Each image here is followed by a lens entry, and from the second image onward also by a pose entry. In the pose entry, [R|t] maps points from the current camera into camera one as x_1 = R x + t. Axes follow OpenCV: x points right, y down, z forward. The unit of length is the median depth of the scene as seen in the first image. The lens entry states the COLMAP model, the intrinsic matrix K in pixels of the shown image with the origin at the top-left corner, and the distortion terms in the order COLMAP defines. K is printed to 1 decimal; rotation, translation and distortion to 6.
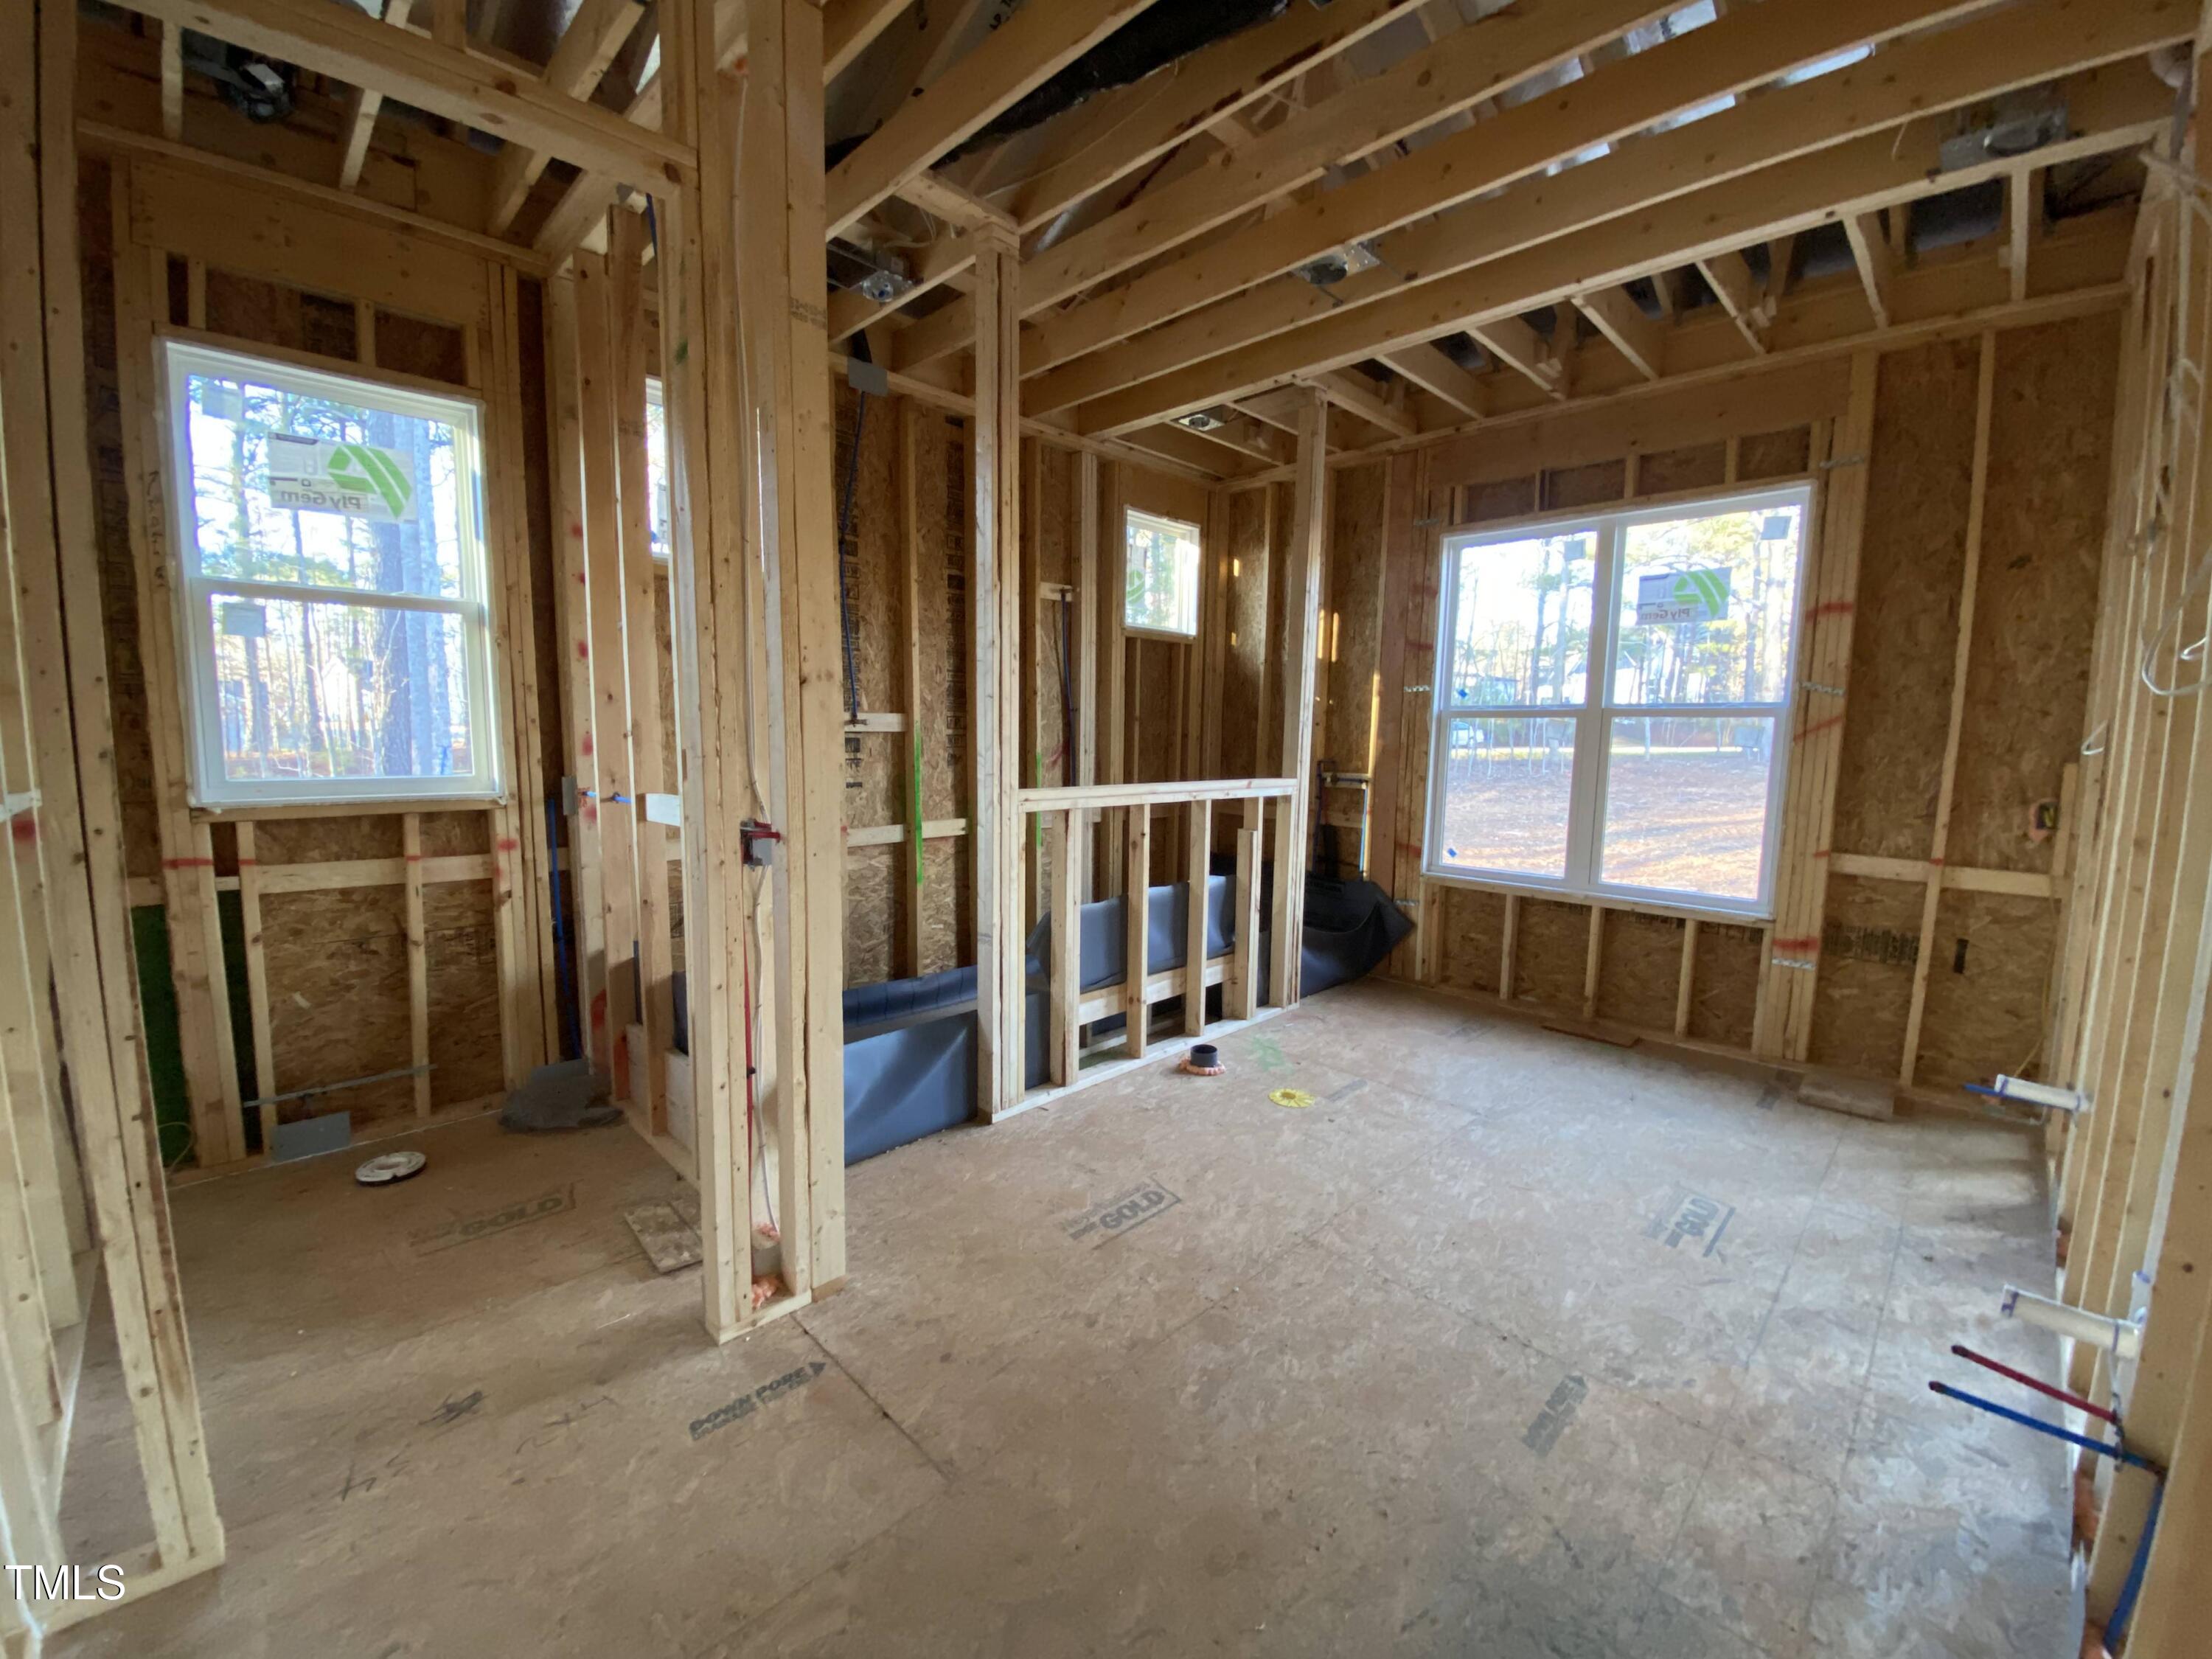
lens RADIAL K [[887.5, 0, 1100.1], [0, 887.5, 826.6], [0, 0, 1]] dist [0.001839, -0.015815]
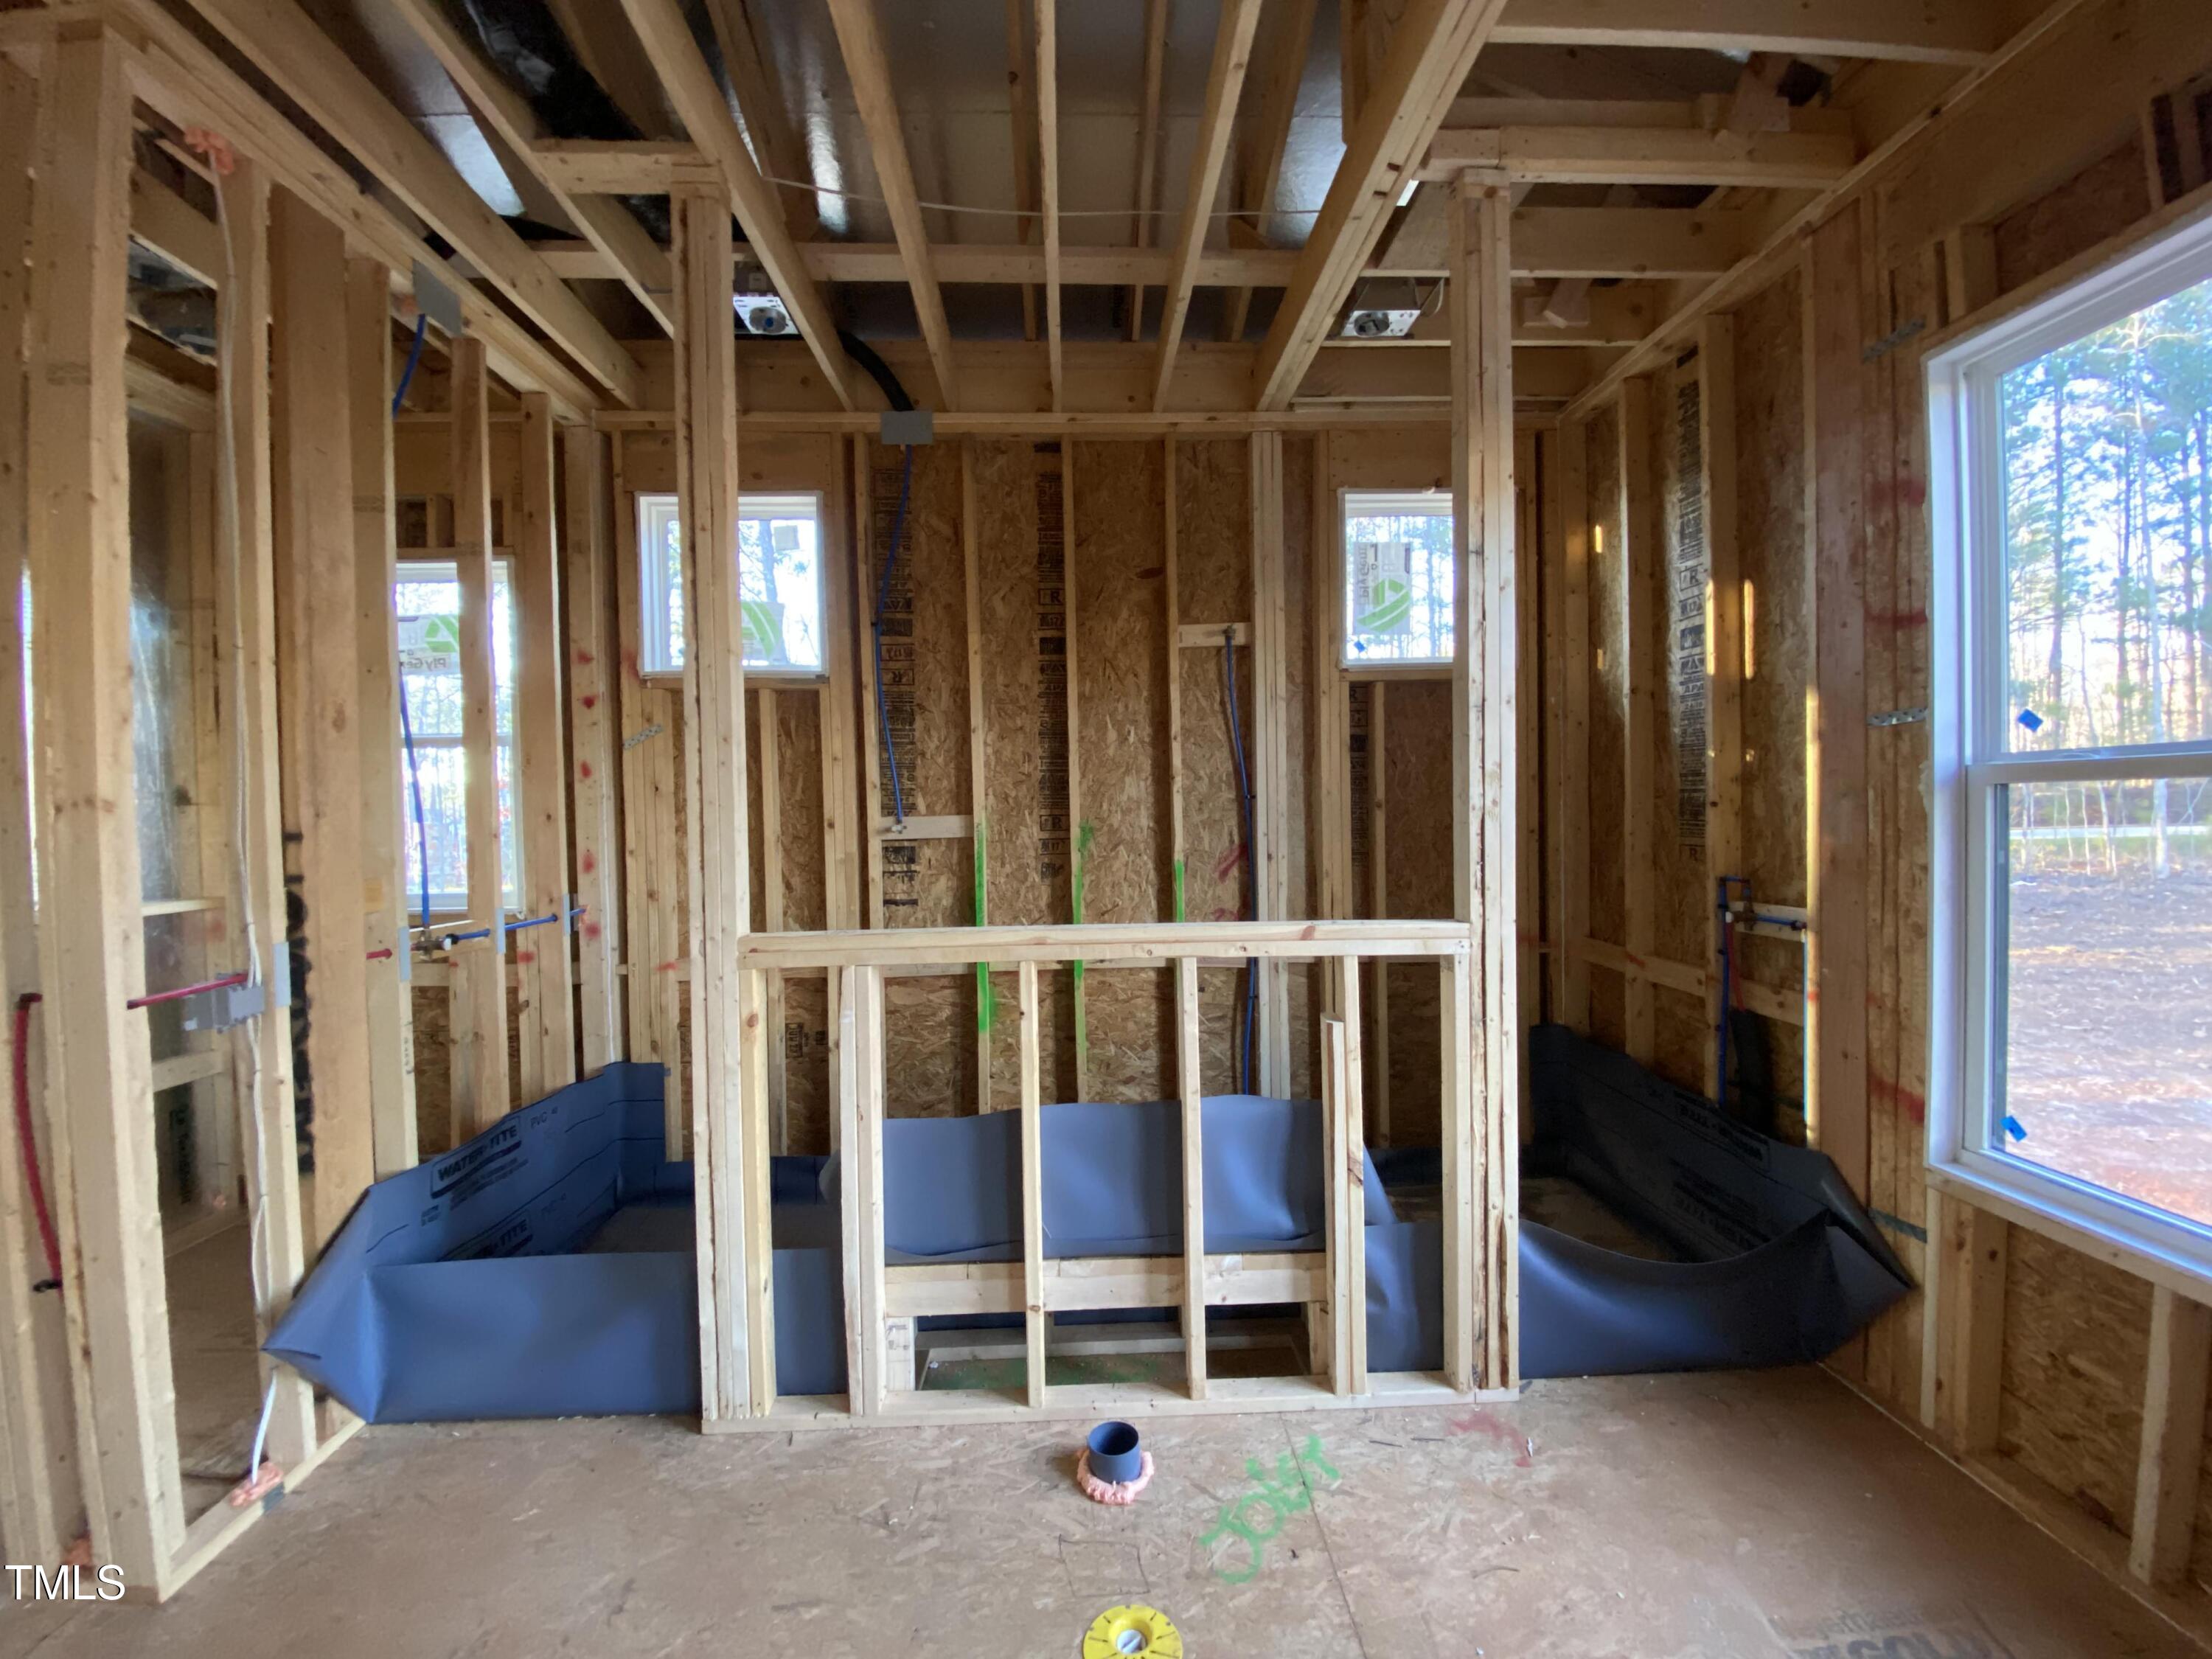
lens RADIAL K [[895.0, 0, 1097.3], [0, 895.0, 816.8], [0, 0, 1]] dist [0.016179, -0.021509]
pose [[0.729821, -0.024657, -0.683193, 0.423100], [-0.043201, 0.995689, -0.082085, -0.064837], [0.682271, 0.089422, 0.725610, 0.494245]]
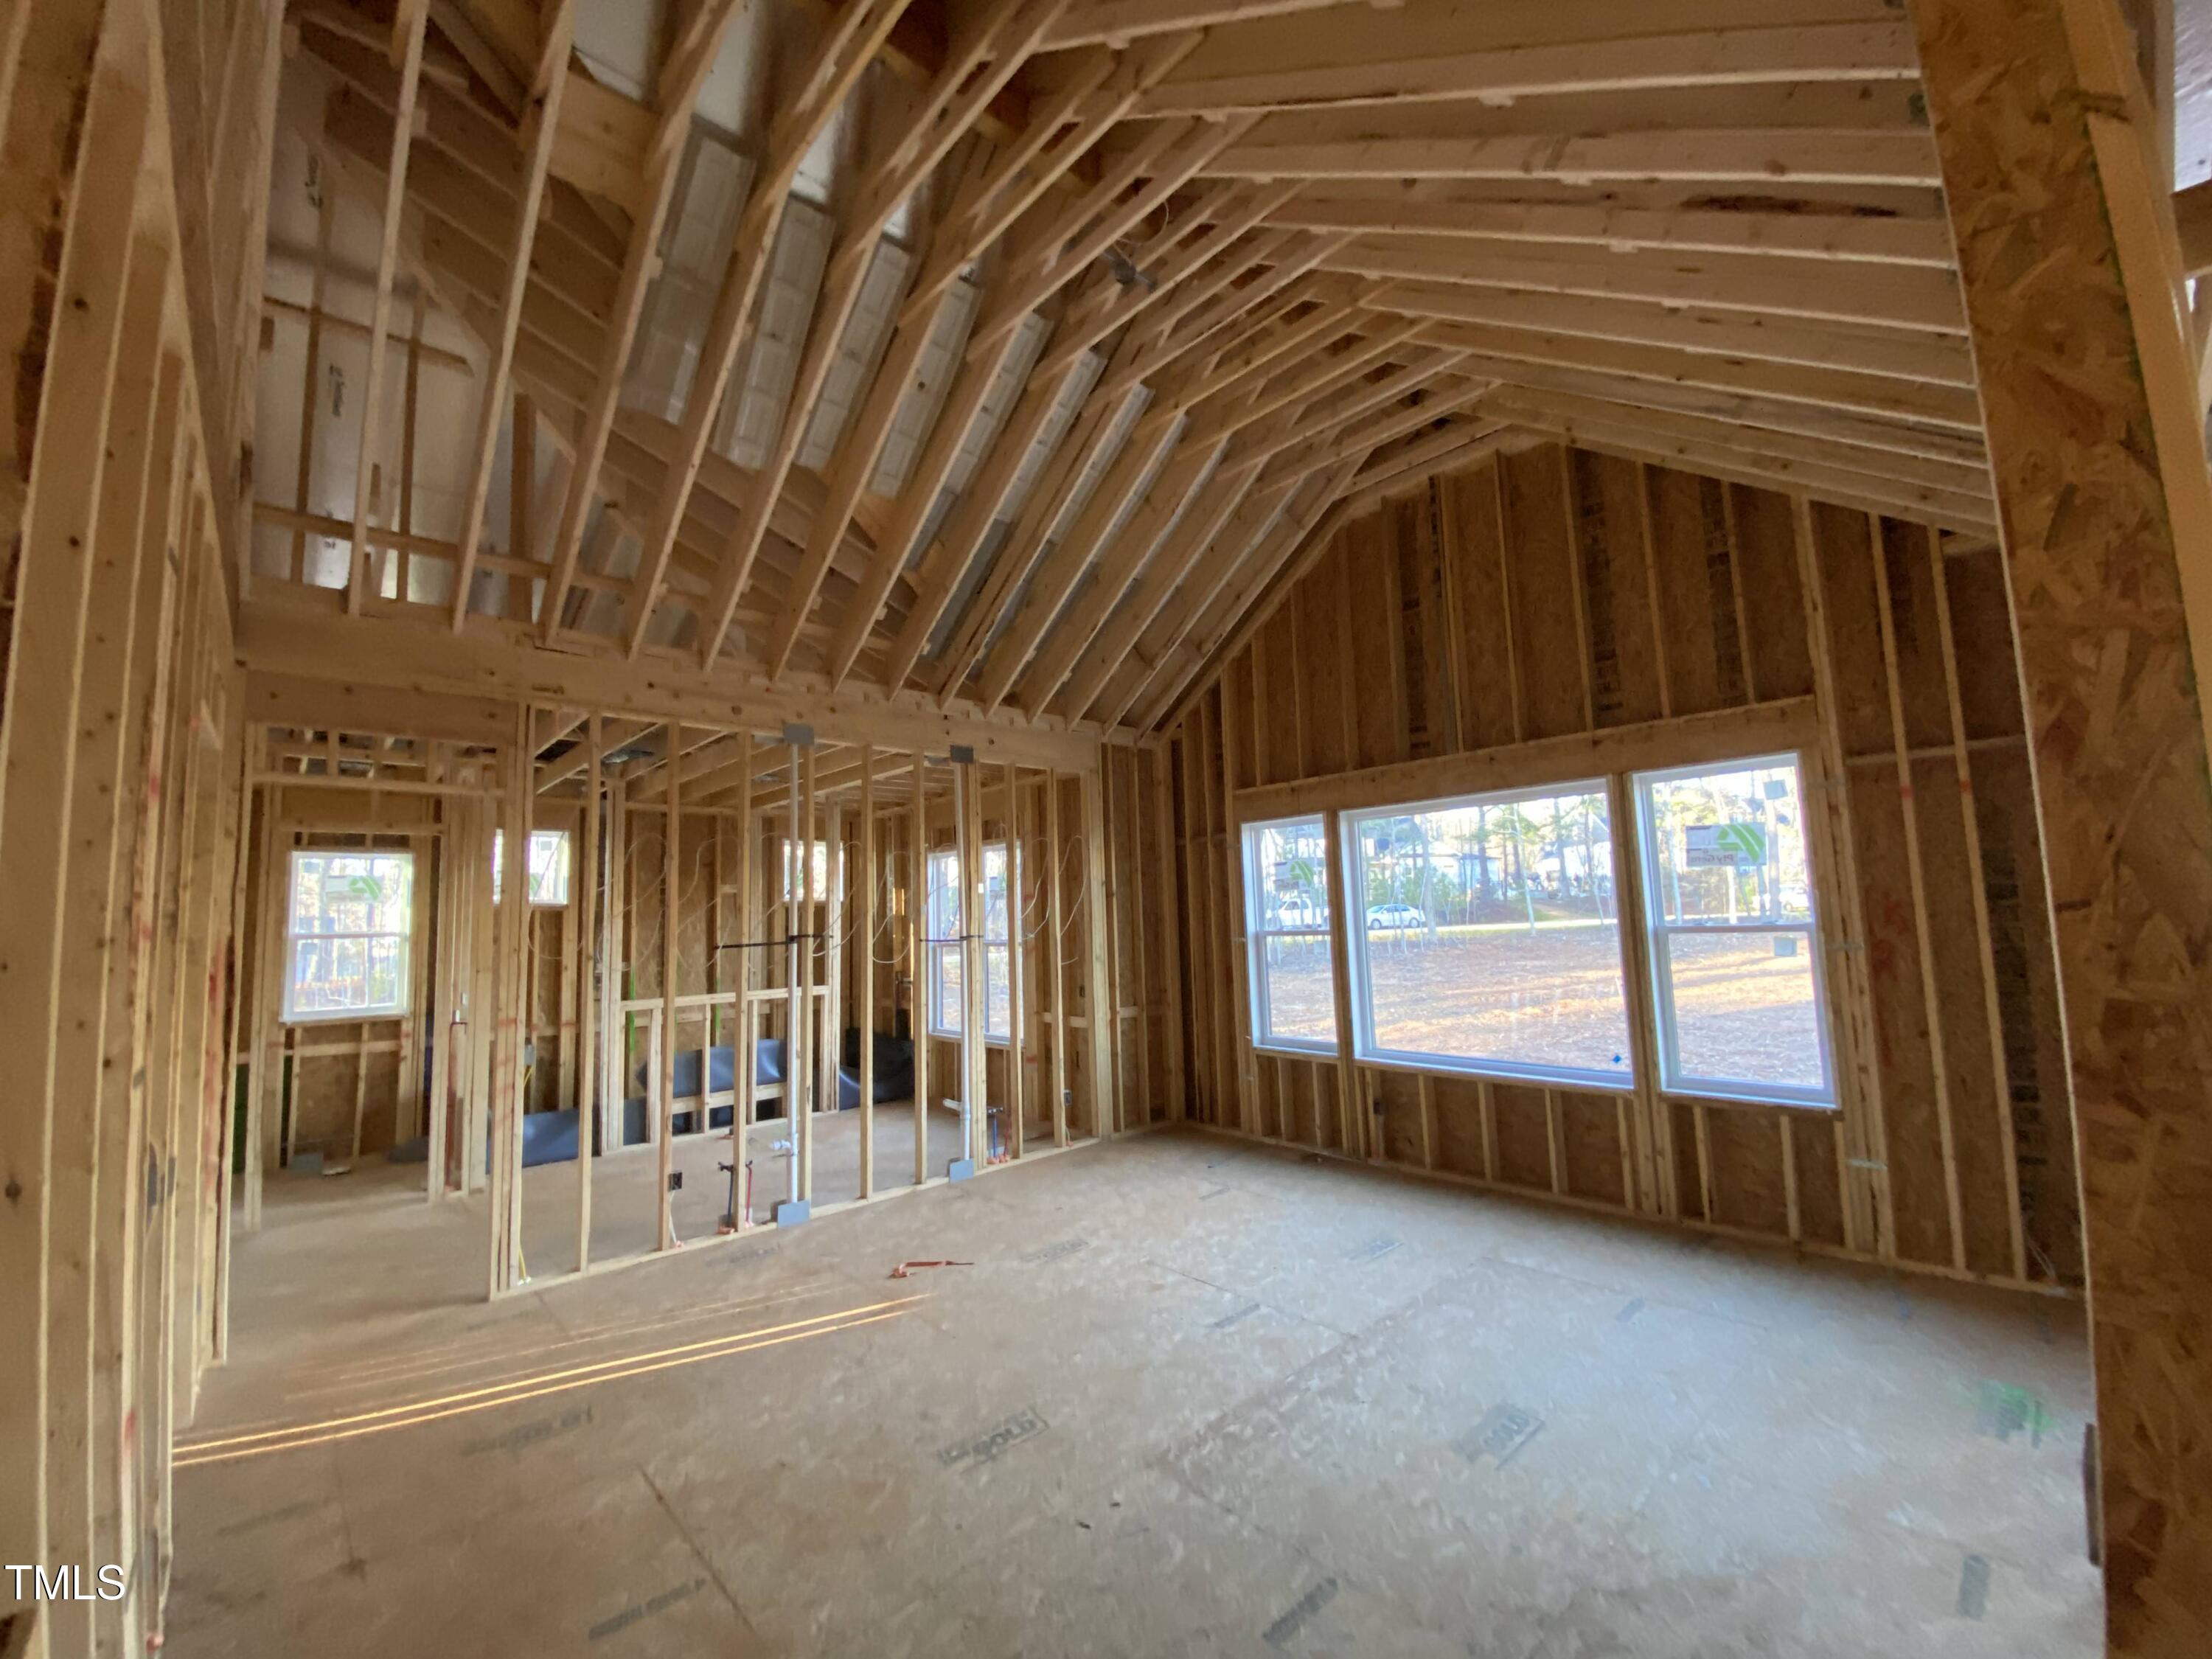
lens RADIAL K [[895.0, 0, 1097.3], [0, 895.0, 816.8], [0, 0, 1]] dist [0.016179, -0.021509]
pose [[0.997291, -0.056912, -0.046599, 0.930830], [0.045117, 0.973646, -0.223558, 0.051675], [0.058094, 0.220850, 0.973576, -0.951998]]
